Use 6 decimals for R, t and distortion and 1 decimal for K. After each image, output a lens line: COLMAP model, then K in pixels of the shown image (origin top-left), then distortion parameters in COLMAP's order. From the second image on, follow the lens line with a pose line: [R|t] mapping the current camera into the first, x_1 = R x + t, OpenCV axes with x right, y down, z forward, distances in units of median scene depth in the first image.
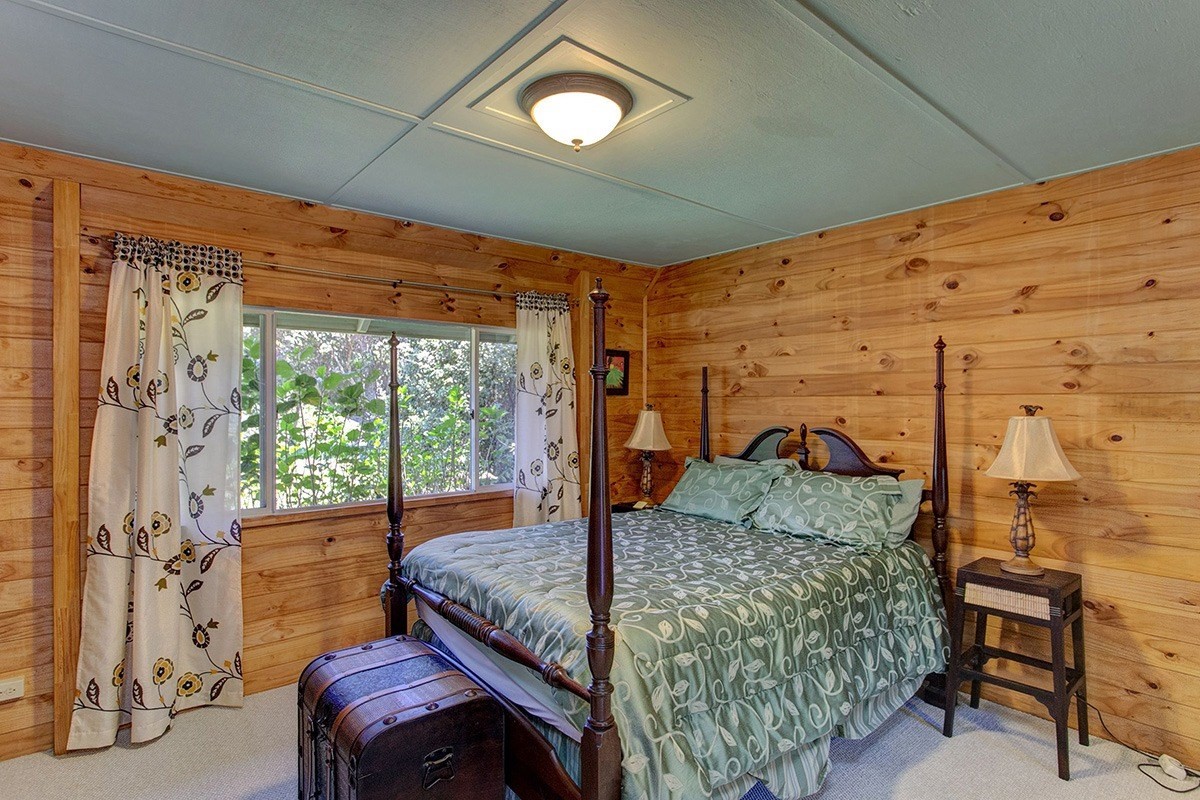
lens RADIAL K [[609.1, 0, 596.0], [0, 609.1, 399.5], [0, 0, 1]] dist [-0.008297, 0.000185]
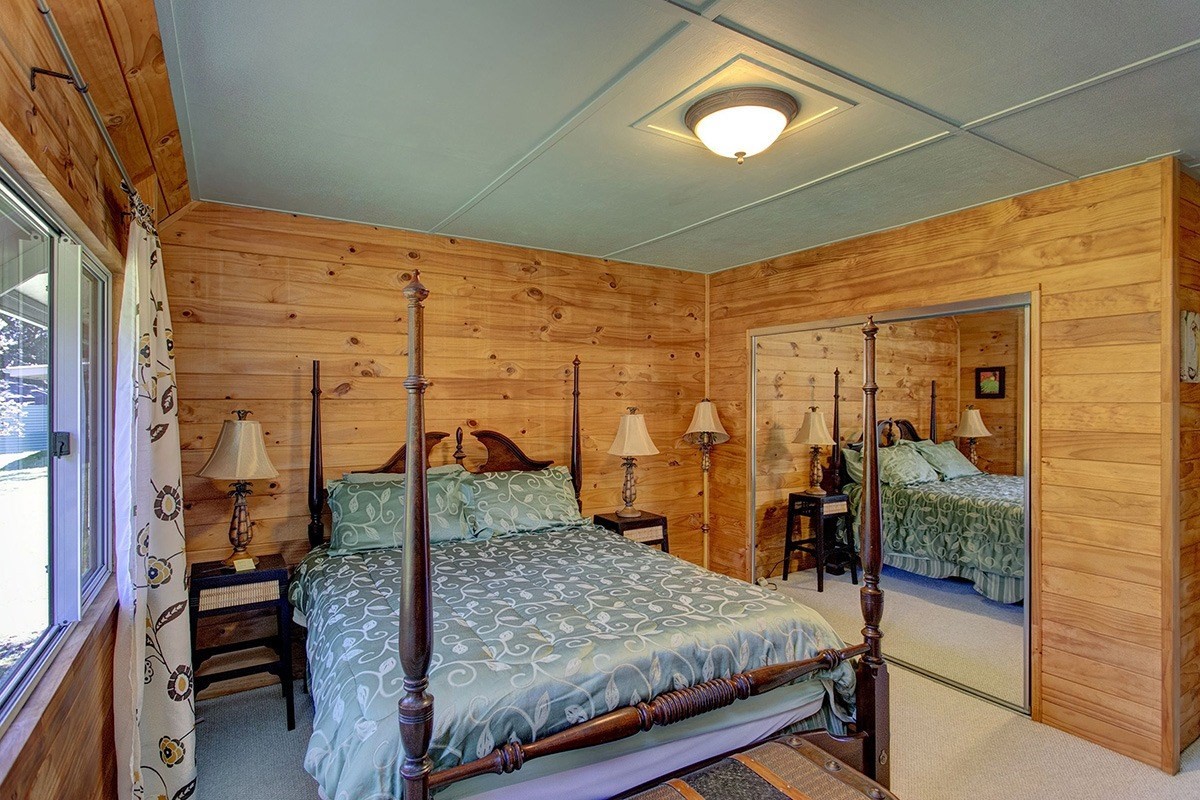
lens RADIAL K [[609.1, 0, 595.0], [0, 609.1, 397.5], [0, 0, 1]] dist [-0.008297, 0.000185]
pose [[0.156121, 0.001638, 0.987737, -0.655646], [-0.003890, 0.999992, -0.001044, -0.010006], [-0.987730, -0.003679, 0.156126, 0.670282]]
